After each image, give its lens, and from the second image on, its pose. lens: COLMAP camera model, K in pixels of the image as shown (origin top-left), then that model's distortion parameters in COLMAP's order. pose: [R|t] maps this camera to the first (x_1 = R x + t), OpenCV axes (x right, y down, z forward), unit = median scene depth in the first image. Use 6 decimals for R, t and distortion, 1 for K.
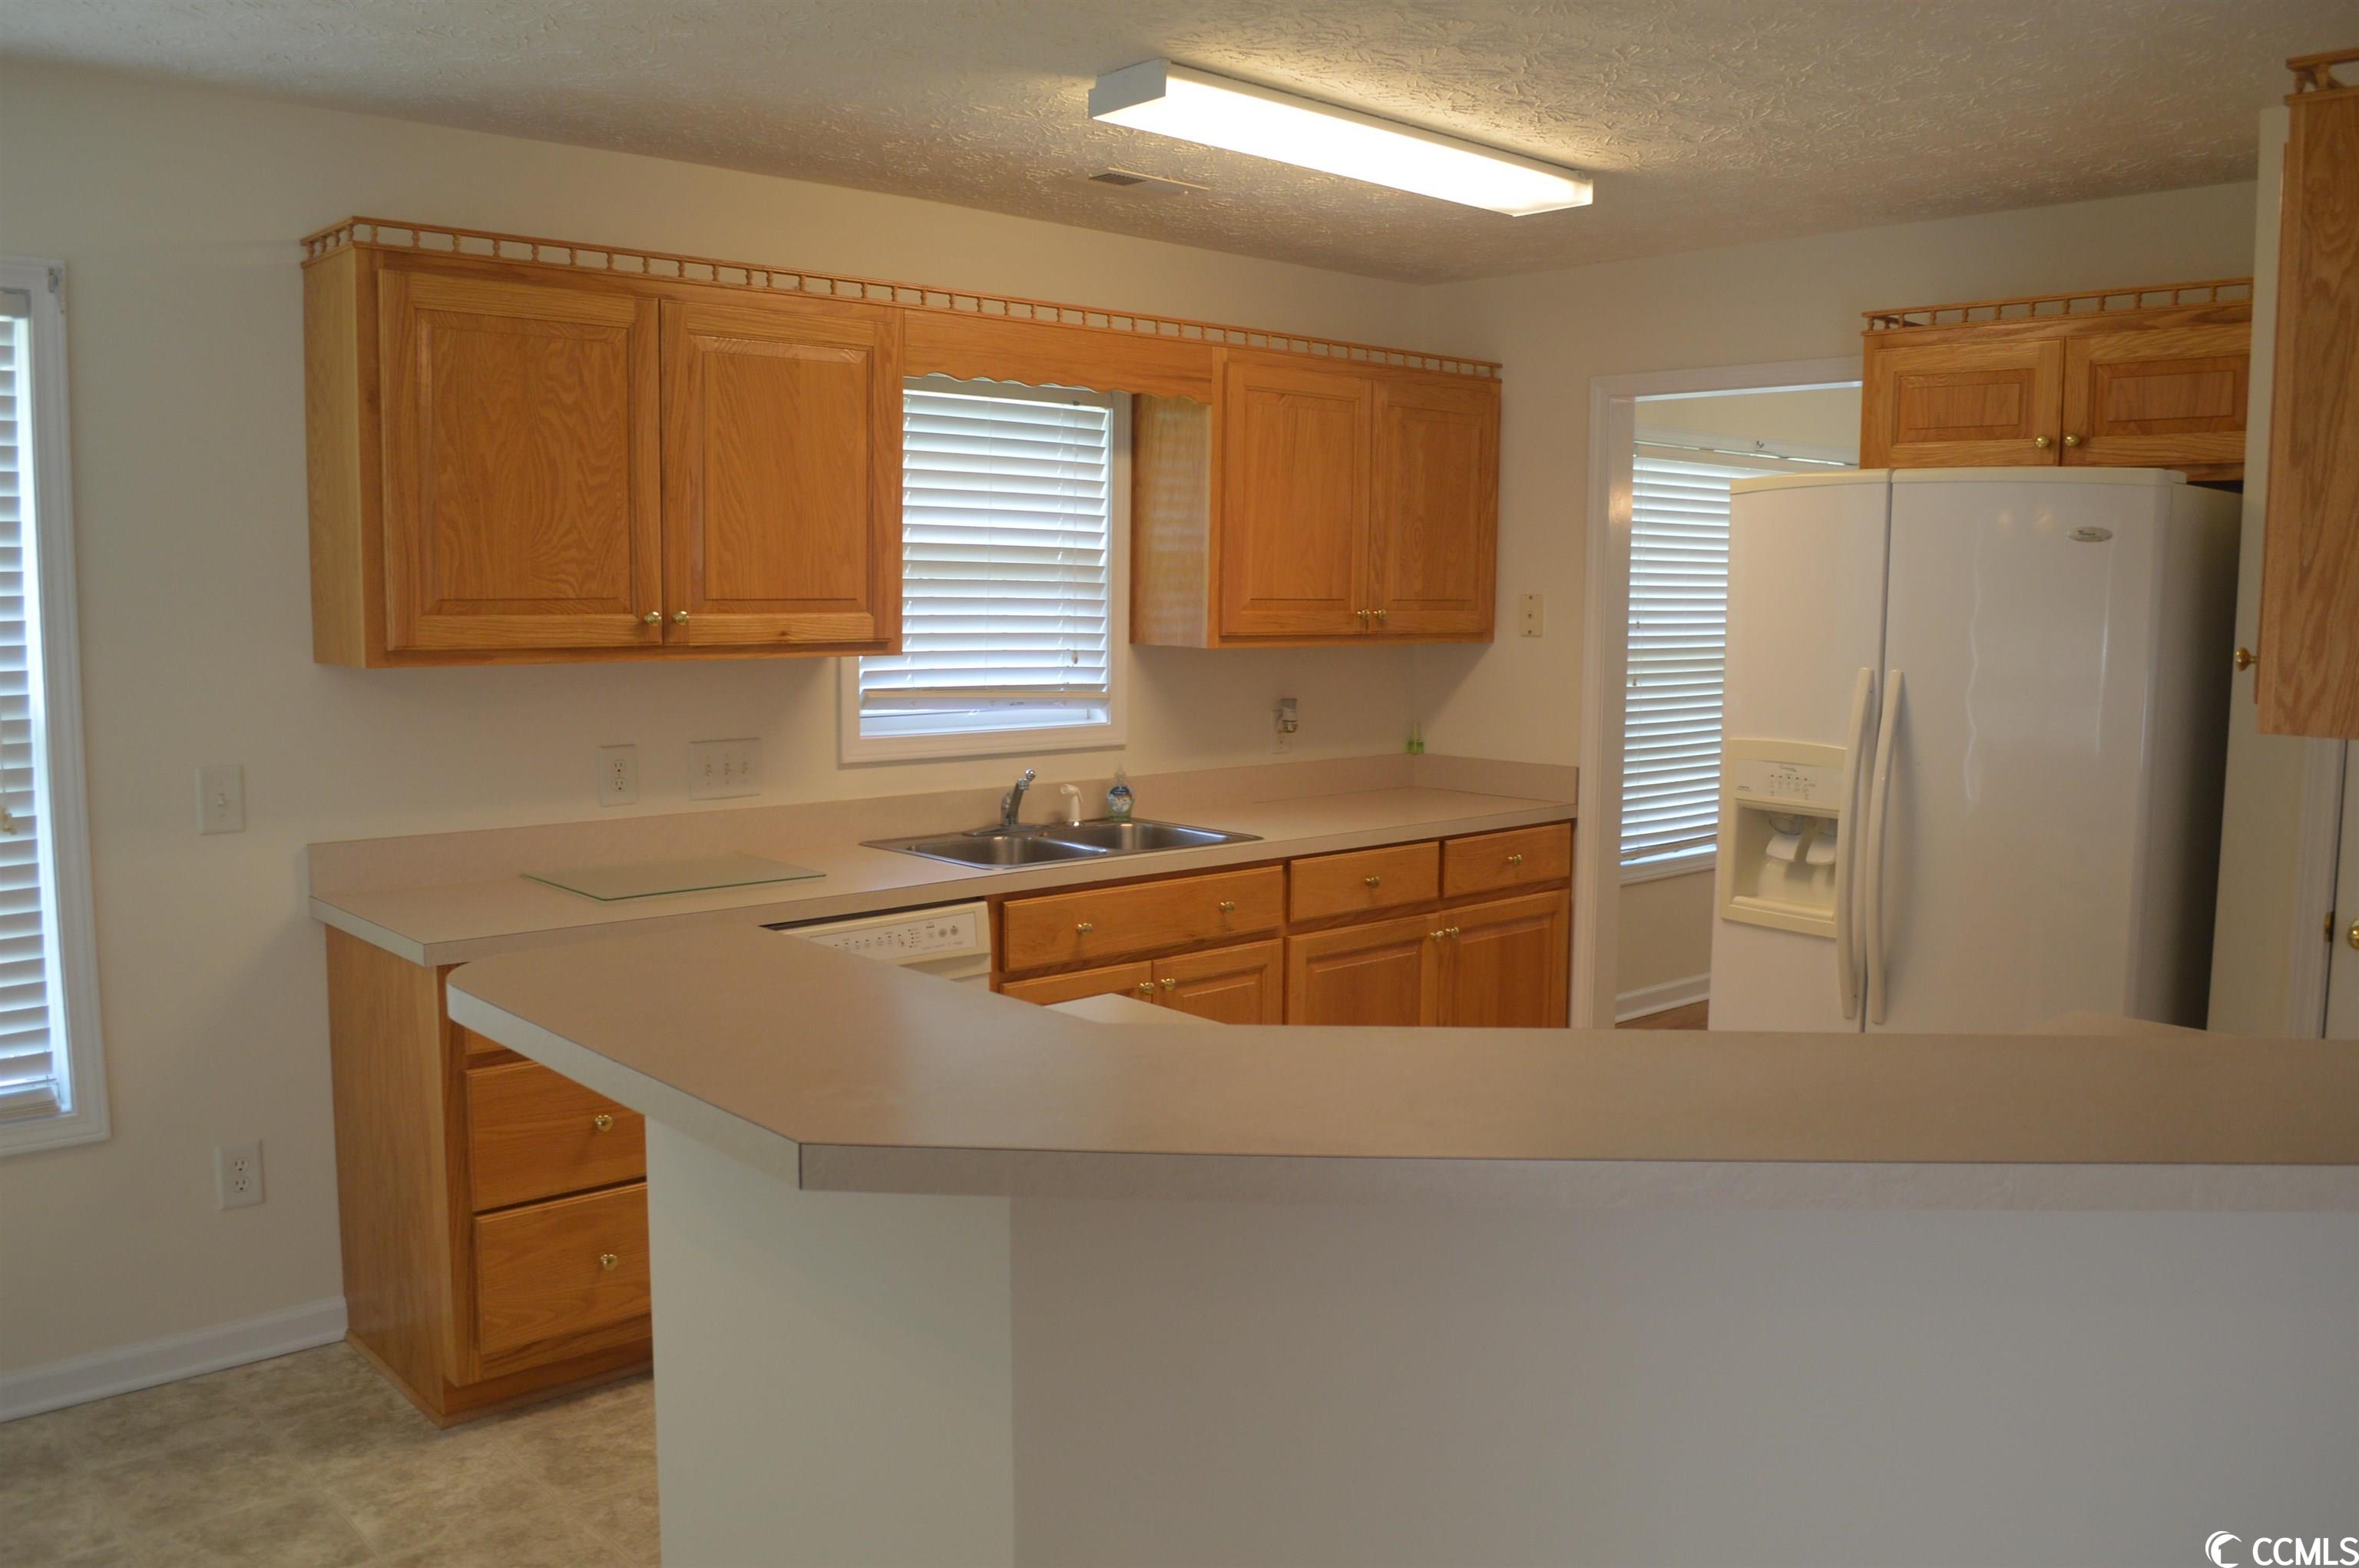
lens RADIAL K [[1889.4, 0, 1184.6], [0, 1889.4, 789.6], [0, 0, 1]] dist [-0.083680, 0.016485]
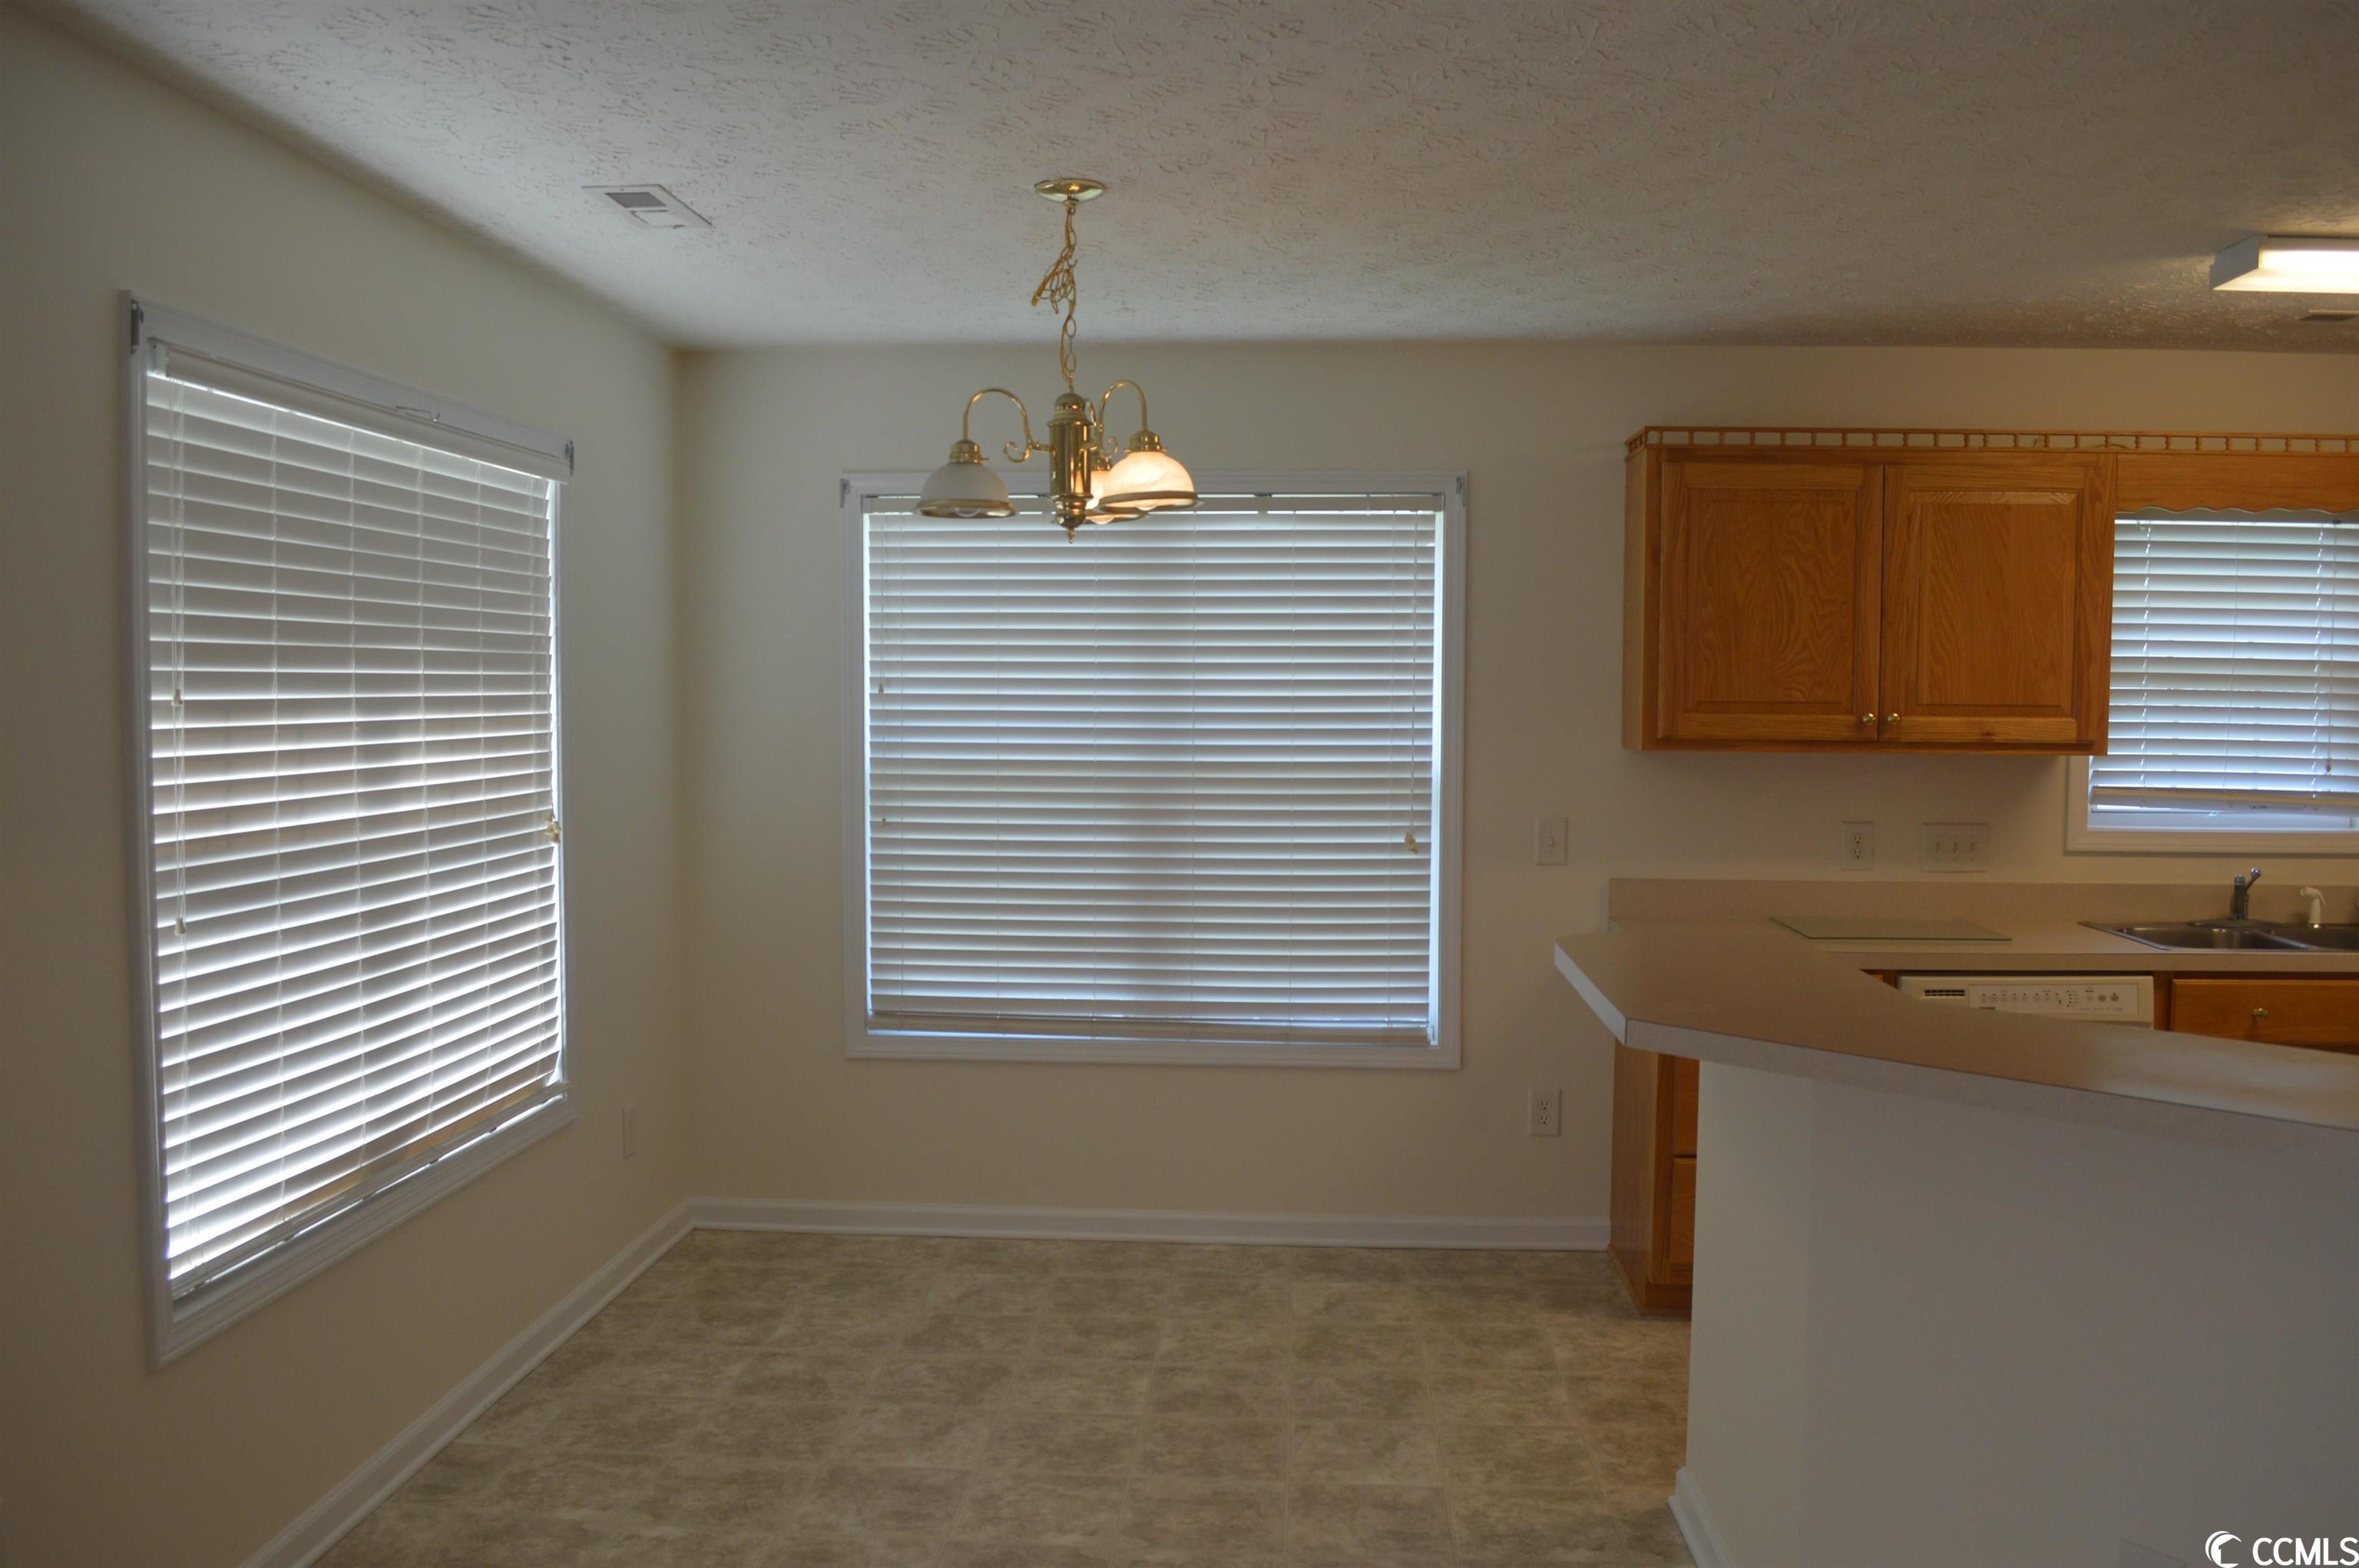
lens RADIAL K [[1889.4, 0, 1184.6], [0, 1889.4, 789.6], [0, 0, 1]] dist [-0.083680, 0.016485]
pose [[0.698071, 0.036303, -0.715108, 0.273144], [-0.078788, 0.996544, -0.026320, 0.023037], [0.711681, 0.074715, 0.698518, -0.180520]]
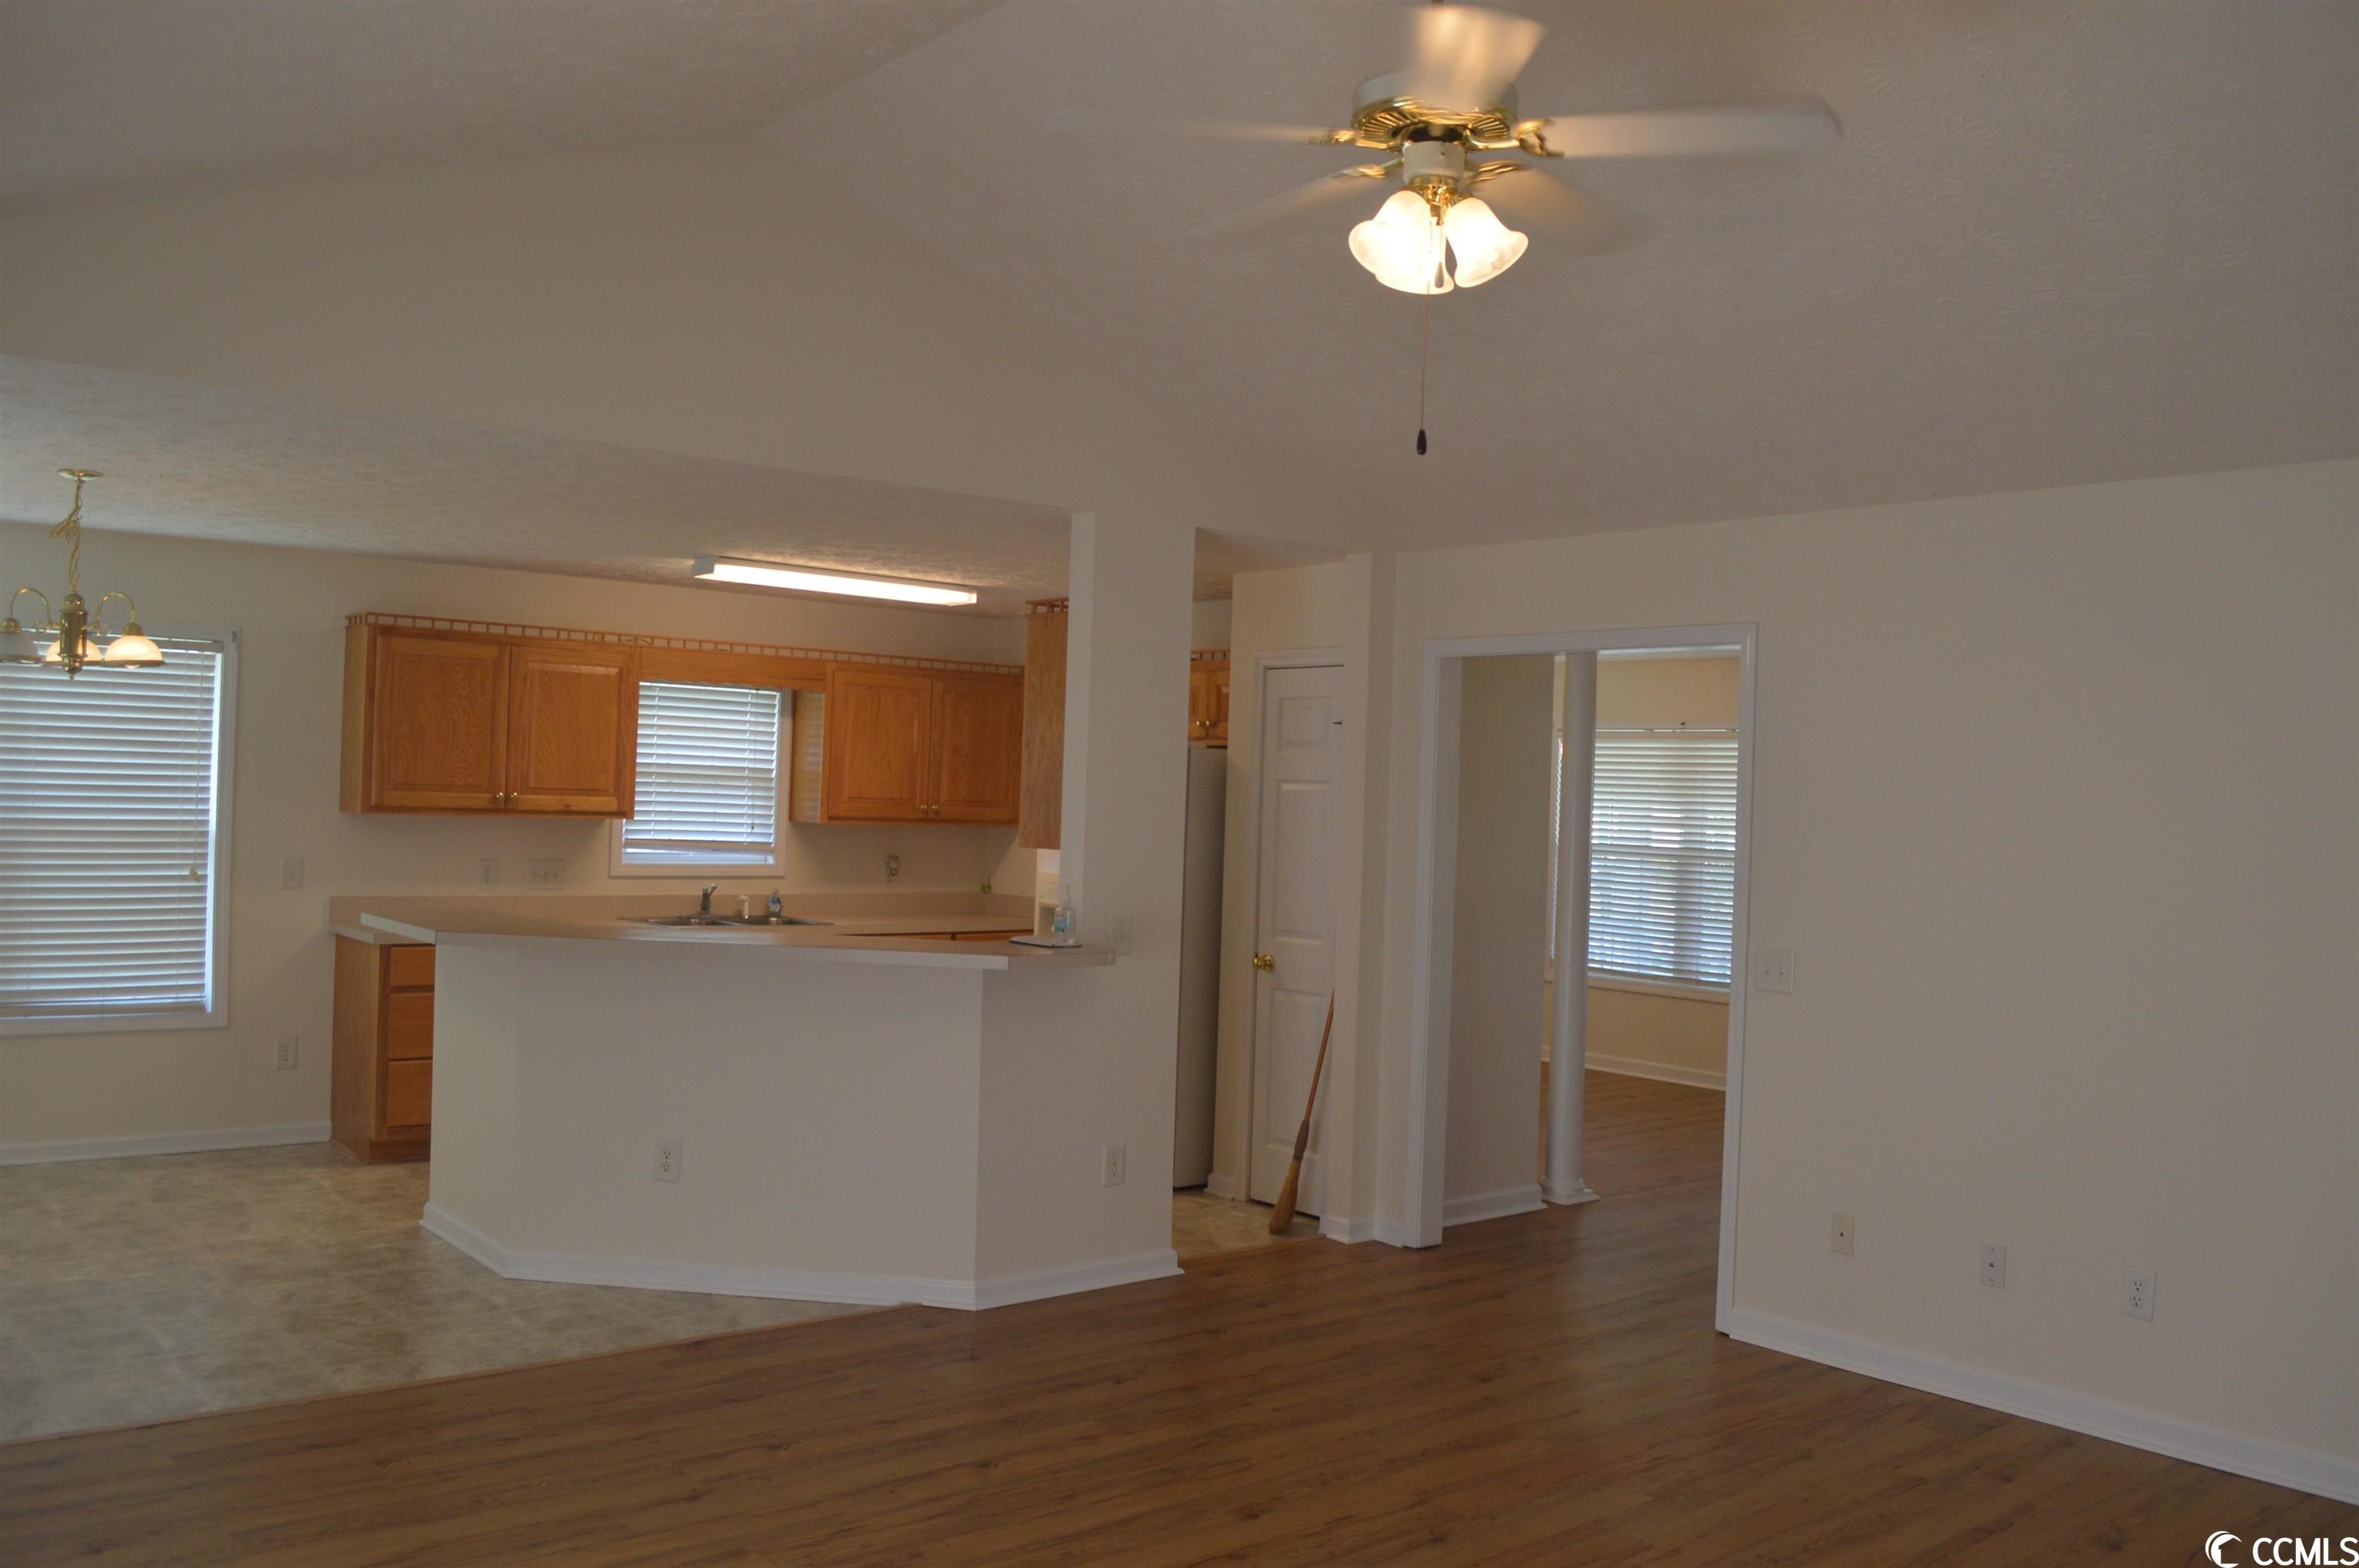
lens RADIAL K [[1889.4, 0, 1184.6], [0, 1889.4, 789.6], [0, 0, 1]] dist [-0.083680, 0.016485]
pose [[0.998903, 0.025360, -0.039362, 0.529213], [-0.029658, 0.993178, -0.112771, 0.107616], [0.036233, 0.113815, 0.992841, -0.984334]]
